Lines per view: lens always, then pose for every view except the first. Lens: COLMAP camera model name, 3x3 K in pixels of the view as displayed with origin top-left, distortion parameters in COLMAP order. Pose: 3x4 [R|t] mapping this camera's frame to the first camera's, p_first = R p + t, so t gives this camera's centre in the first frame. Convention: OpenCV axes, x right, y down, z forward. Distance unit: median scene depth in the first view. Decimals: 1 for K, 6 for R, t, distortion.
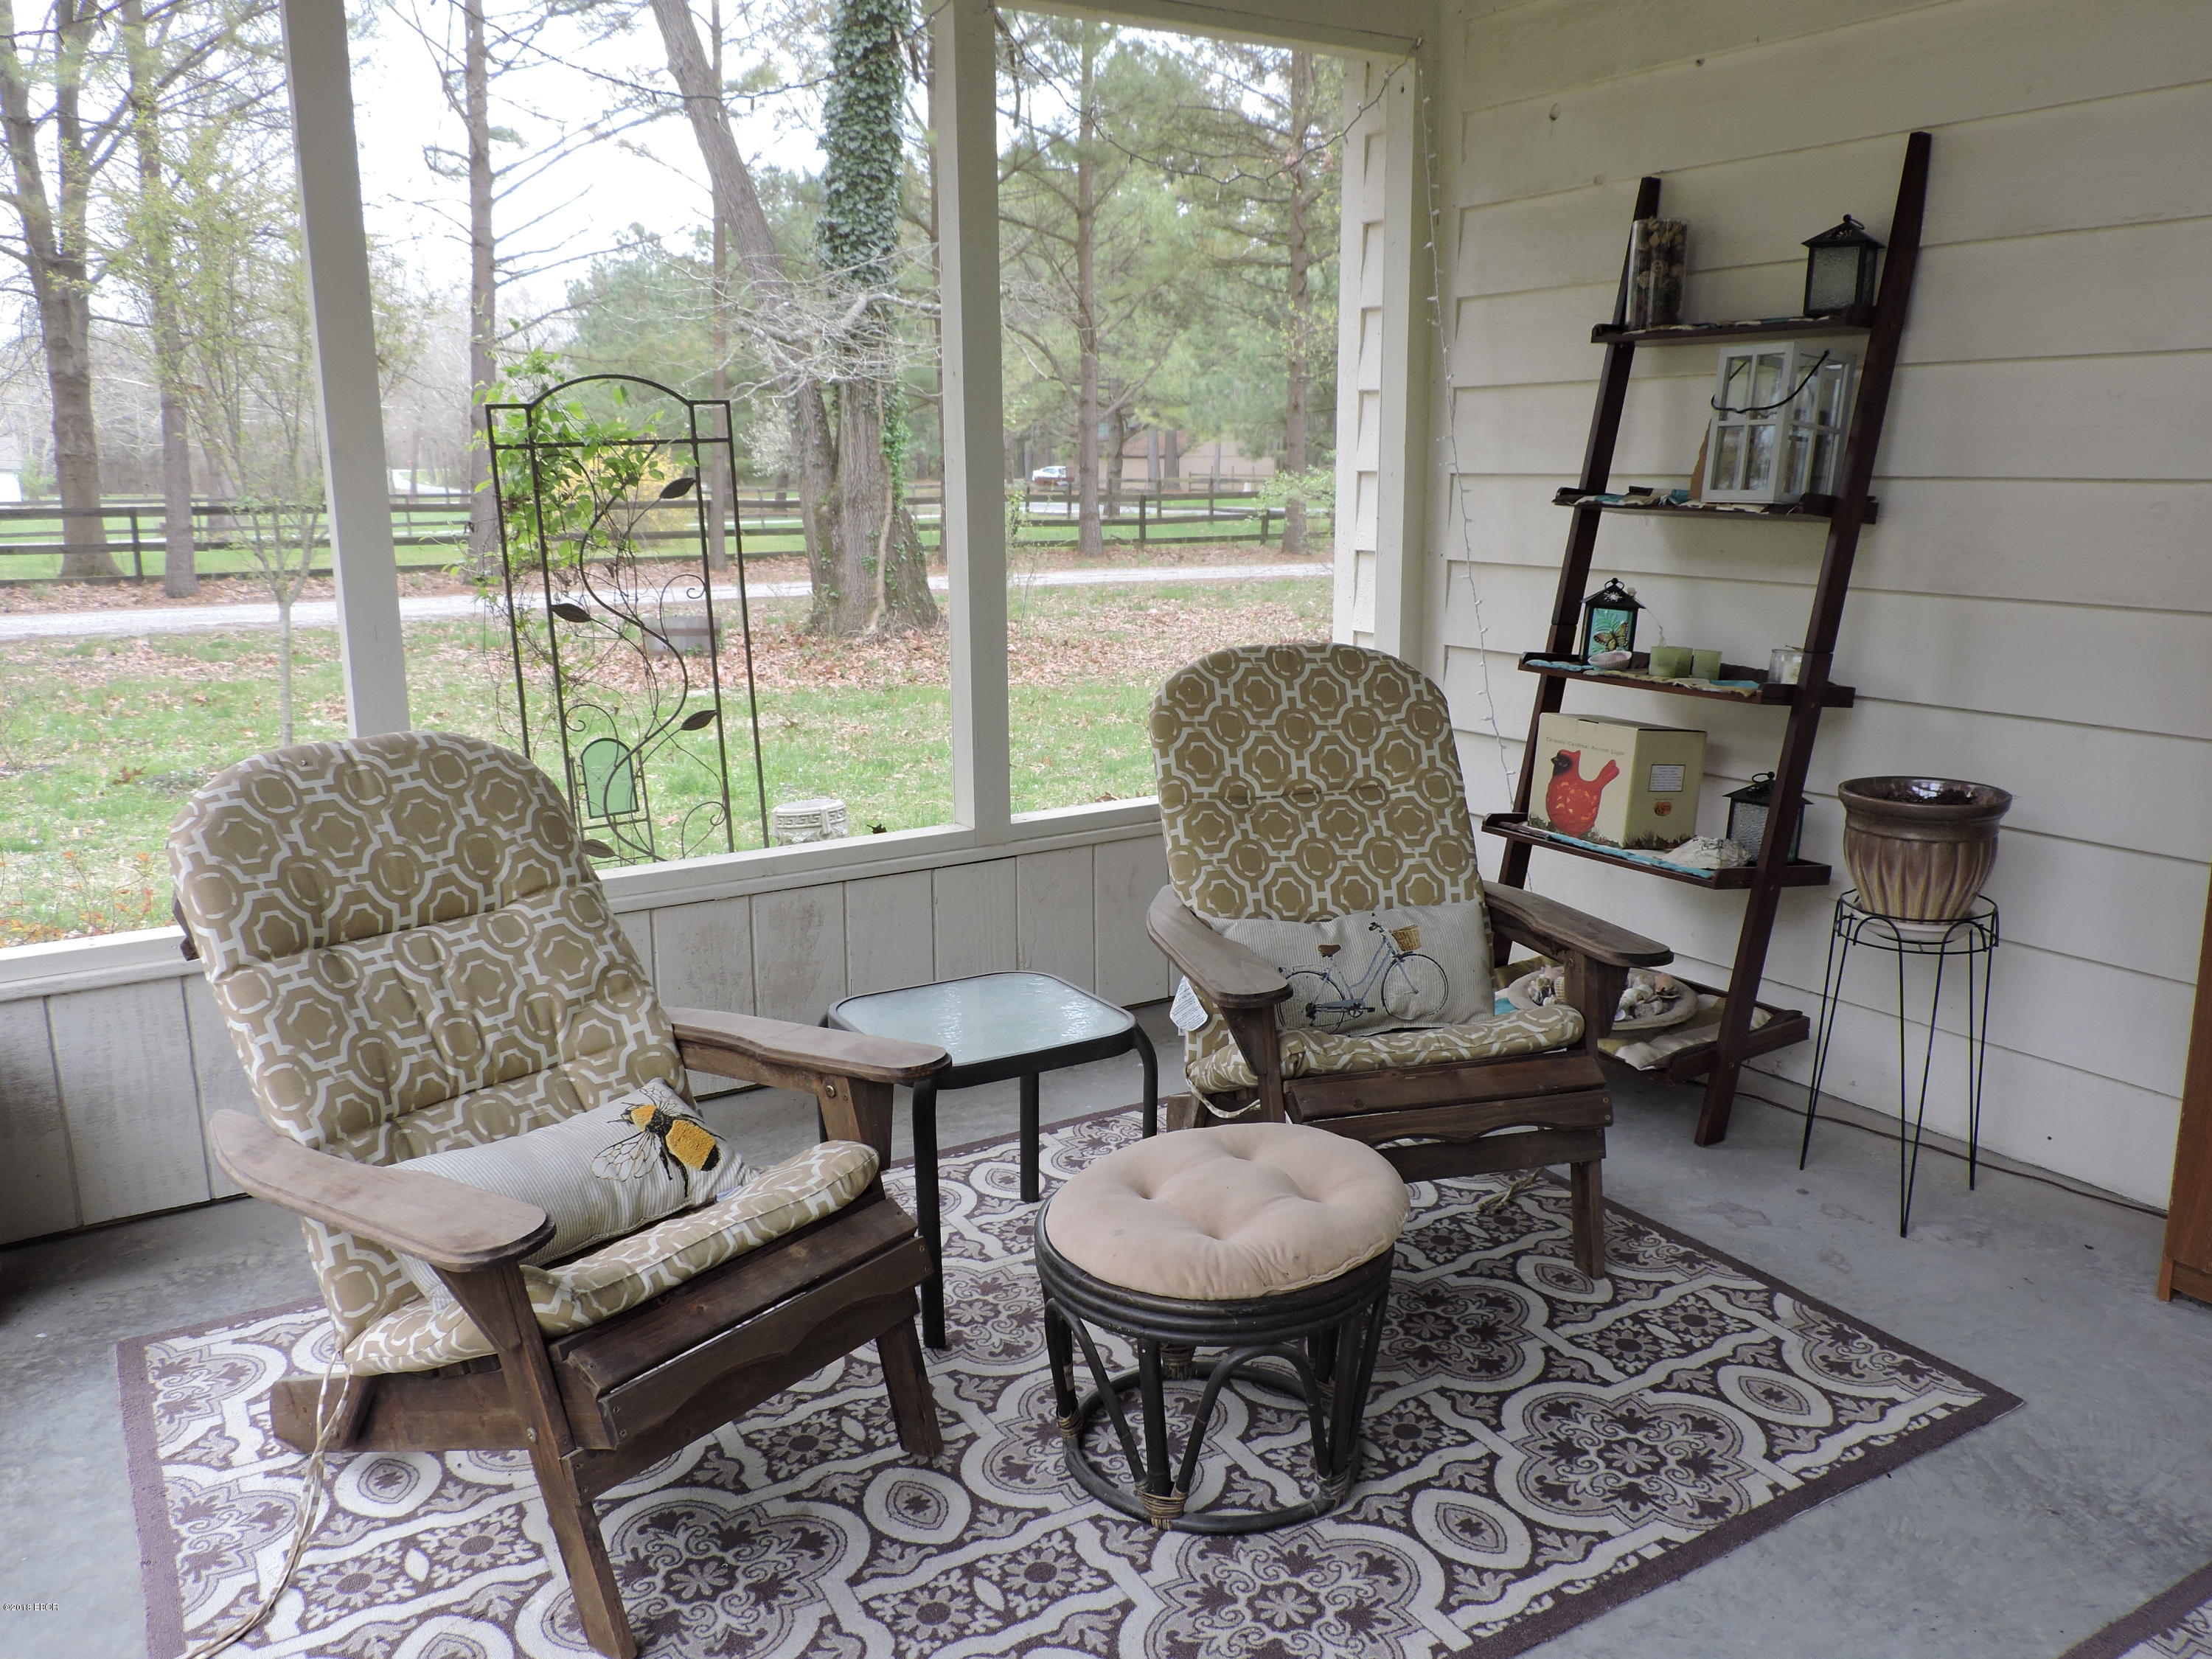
lens RADIAL K [[1742.1, 0, 1111.4], [0, 1742.1, 839.1], [0, 0, 1]] dist [-0.008477, -0.015421]
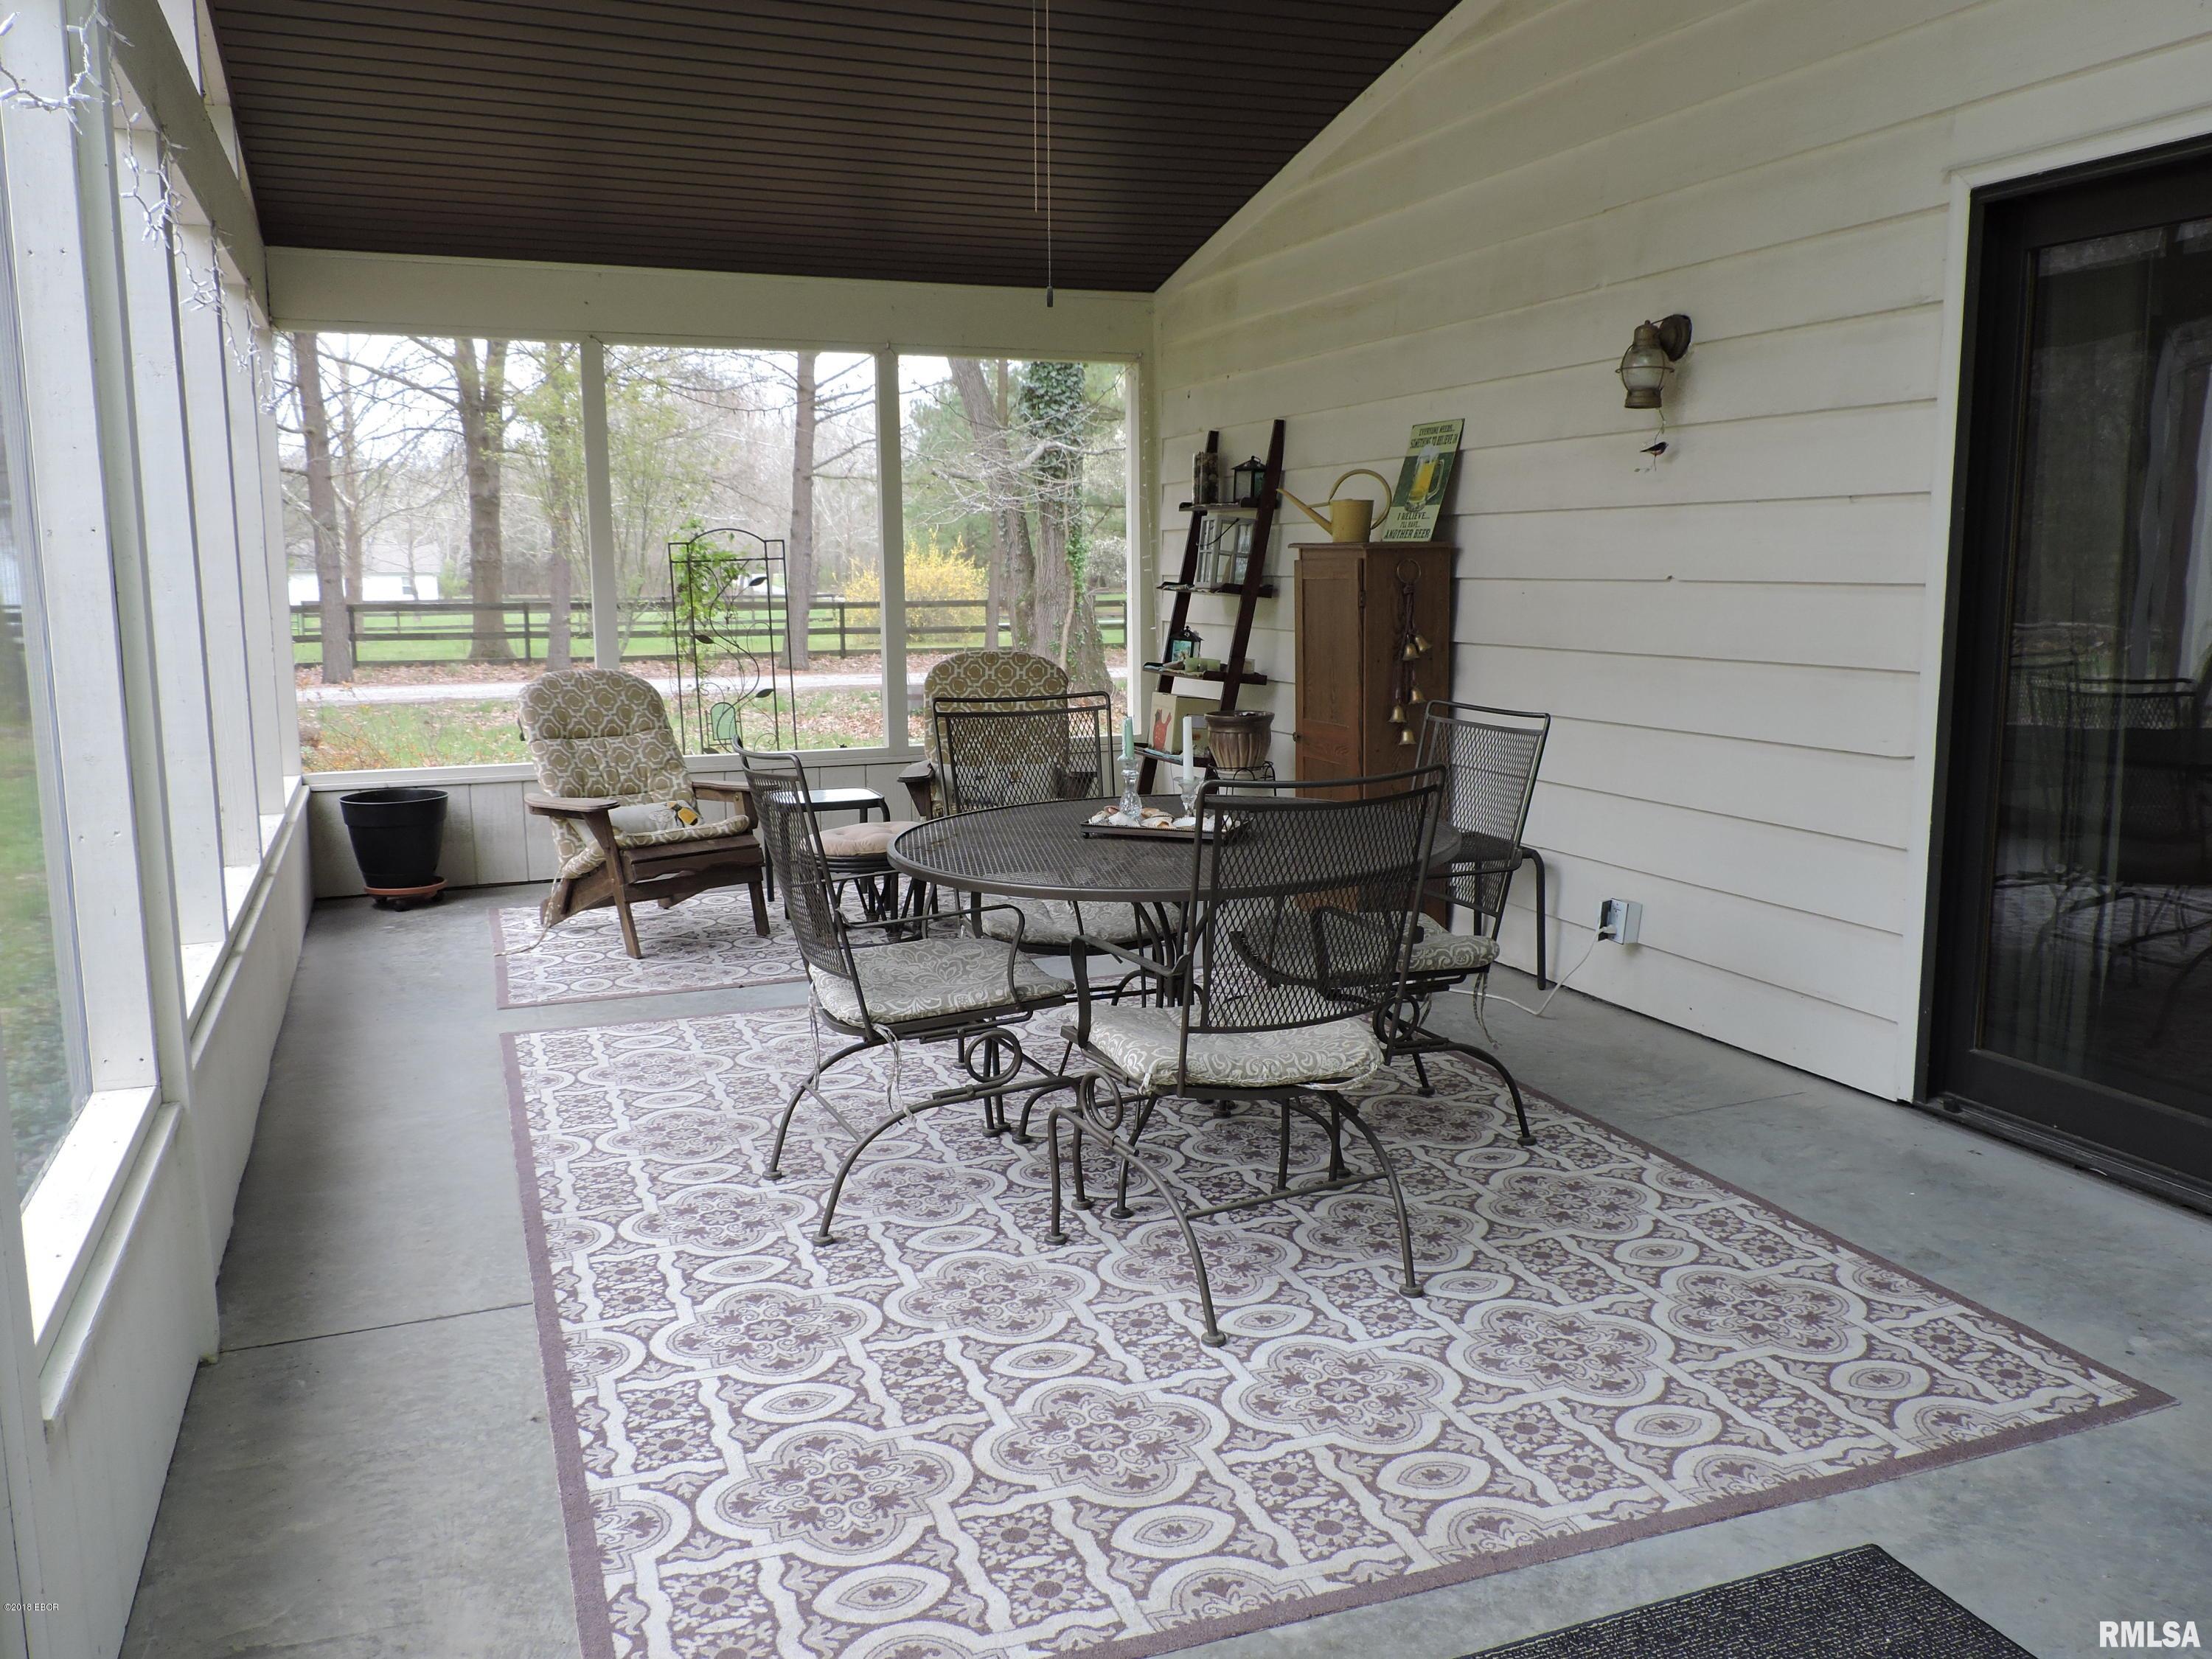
lens RADIAL K [[1763.5, 0, 1104.8], [0, 1763.5, 836.0], [0, 0, 1]] dist [-0.011958, -0.000189]
pose [[0.981416, 0.029112, -0.189669, 0.153948], [-0.040821, 0.997475, -0.058119, 0.056577], [0.187498, 0.064782, 0.980126, -0.263477]]
